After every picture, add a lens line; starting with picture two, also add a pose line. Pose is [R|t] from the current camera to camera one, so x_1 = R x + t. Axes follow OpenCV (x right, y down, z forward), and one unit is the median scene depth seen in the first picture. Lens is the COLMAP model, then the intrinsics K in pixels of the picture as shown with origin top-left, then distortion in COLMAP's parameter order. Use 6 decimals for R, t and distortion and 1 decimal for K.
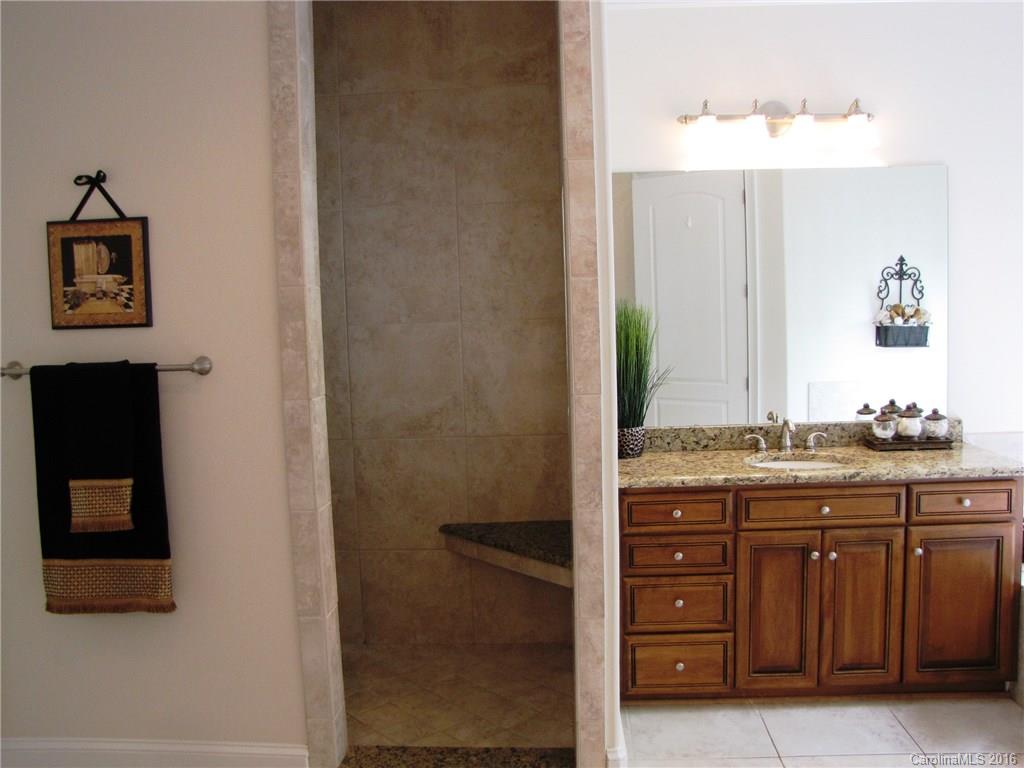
lens RADIAL K [[869.0, 0, 512.0], [0, 869.0, 384.0], [0, 0, 1]] dist [-0.189549, 0.165475]
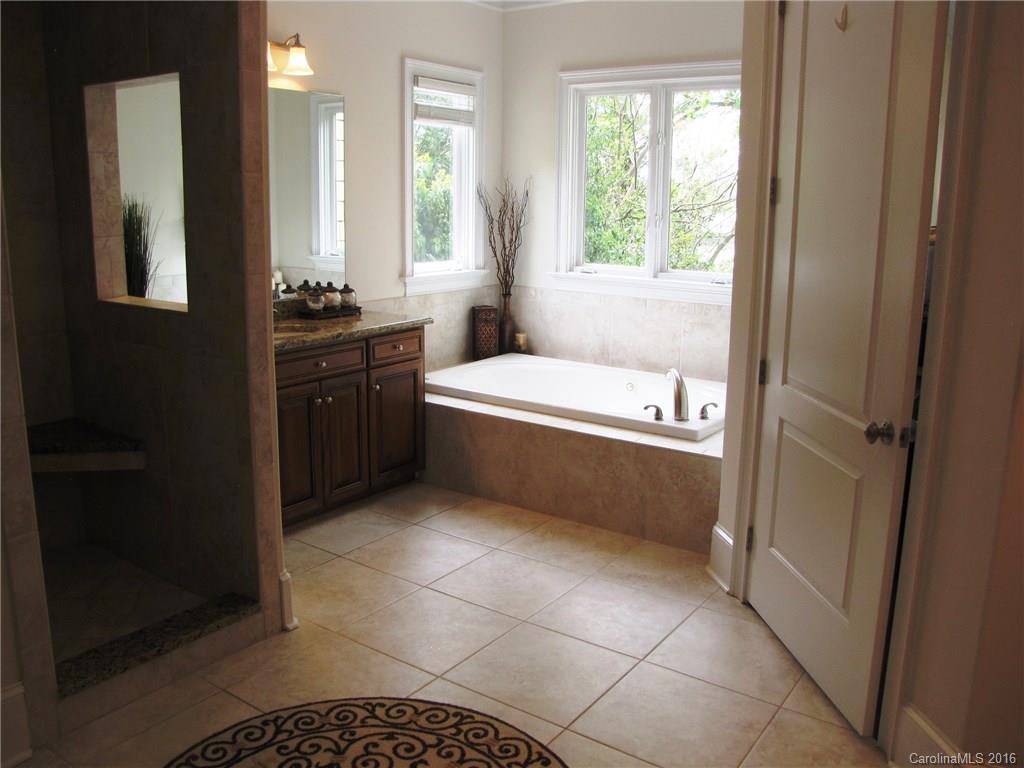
lens RADIAL K [[869.0, 0, 512.0], [0, 869.0, 384.0], [0, 0, 1]] dist [-0.189549, 0.165475]
pose [[0.521430, -0.139310, 0.841845, -0.574636], [0.044485, 0.989679, 0.136221, 0.013588], [-0.852134, -0.033580, 0.522246, 0.079869]]
